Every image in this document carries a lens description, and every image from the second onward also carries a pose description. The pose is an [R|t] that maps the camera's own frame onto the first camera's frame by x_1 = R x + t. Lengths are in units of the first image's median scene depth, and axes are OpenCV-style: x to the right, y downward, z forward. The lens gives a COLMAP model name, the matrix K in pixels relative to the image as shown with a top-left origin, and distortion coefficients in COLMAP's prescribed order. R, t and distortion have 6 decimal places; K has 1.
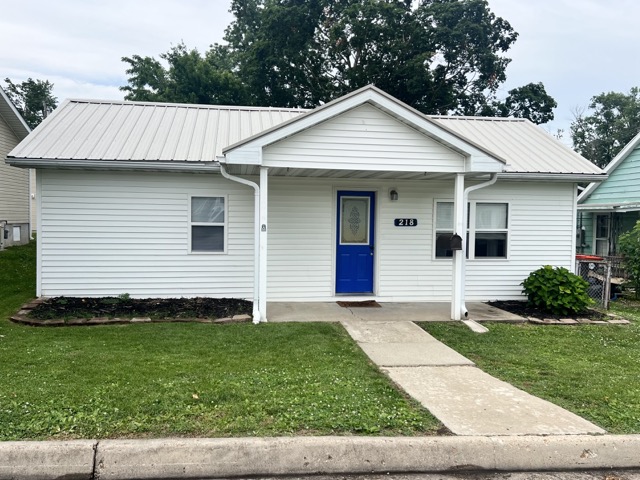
lens RADIAL K [[483.8, 0, 320.0], [0, 483.8, 240.0], [0, 0, 1]] dist [0.025071, -0.007159]
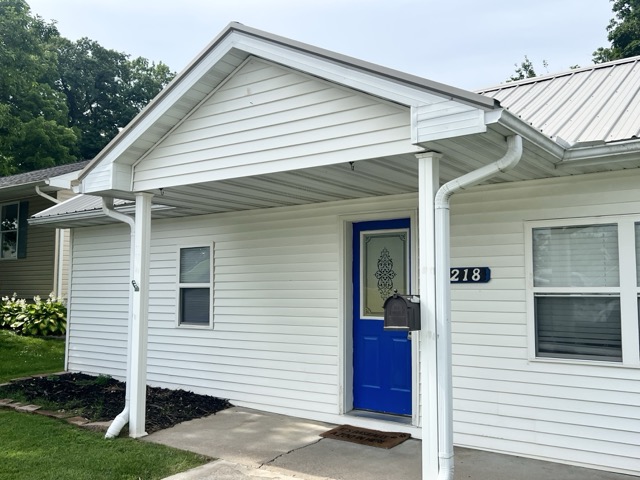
lens RADIAL K [[619.1, 0, 320.0], [0, 619.1, 240.0], [0, 0, 1]] dist [0.004763, -0.001343]
pose [[0.709768, -0.070900, -0.700858, 0.535851], [-0.027562, 0.991365, -0.128201, 0.012232], [0.703896, 0.110310, 0.701685, 0.488723]]
